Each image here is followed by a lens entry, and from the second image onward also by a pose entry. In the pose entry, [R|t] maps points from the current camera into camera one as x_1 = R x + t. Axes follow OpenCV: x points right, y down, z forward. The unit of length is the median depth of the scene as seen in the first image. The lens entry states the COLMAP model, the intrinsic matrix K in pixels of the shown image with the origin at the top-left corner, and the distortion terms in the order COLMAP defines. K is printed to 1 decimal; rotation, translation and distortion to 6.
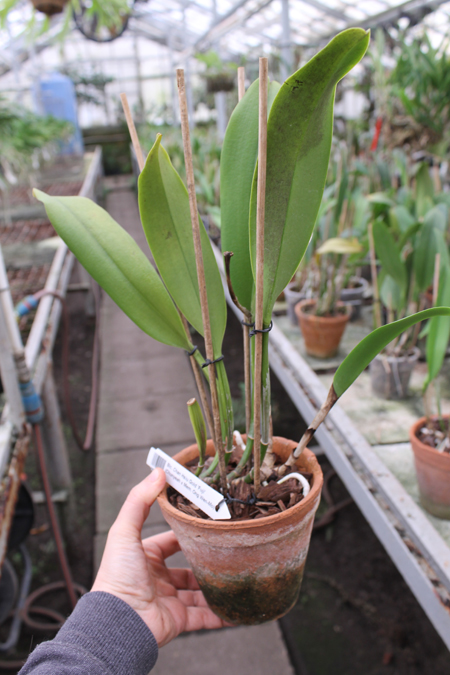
lens RADIAL K [[628.6, 0, 225.0], [0, 628.6, 337.5], [0, 0, 1]] dist [-0.161082, 0.220679]
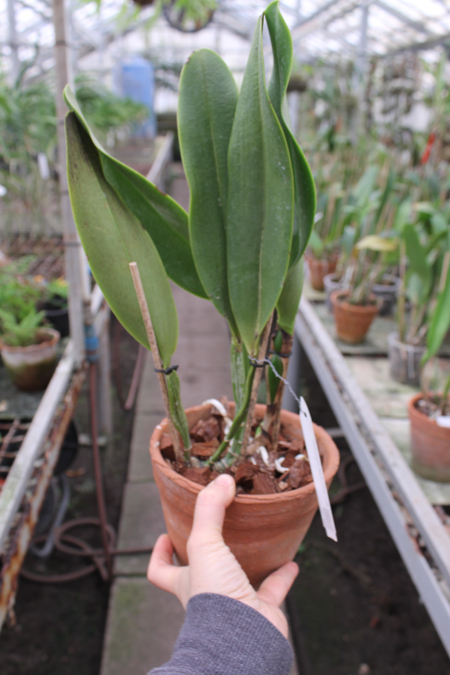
lens RADIAL K [[628.6, 0, 225.0], [0, 628.6, 337.5], [0, 0, 1]] dist [-0.161082, 0.220679]
pose [[0.989425, 0.125285, -0.073083, 0.012912], [-0.124782, 0.992118, 0.011425, 0.031011], [0.073939, -0.002185, 0.997260, -0.098138]]
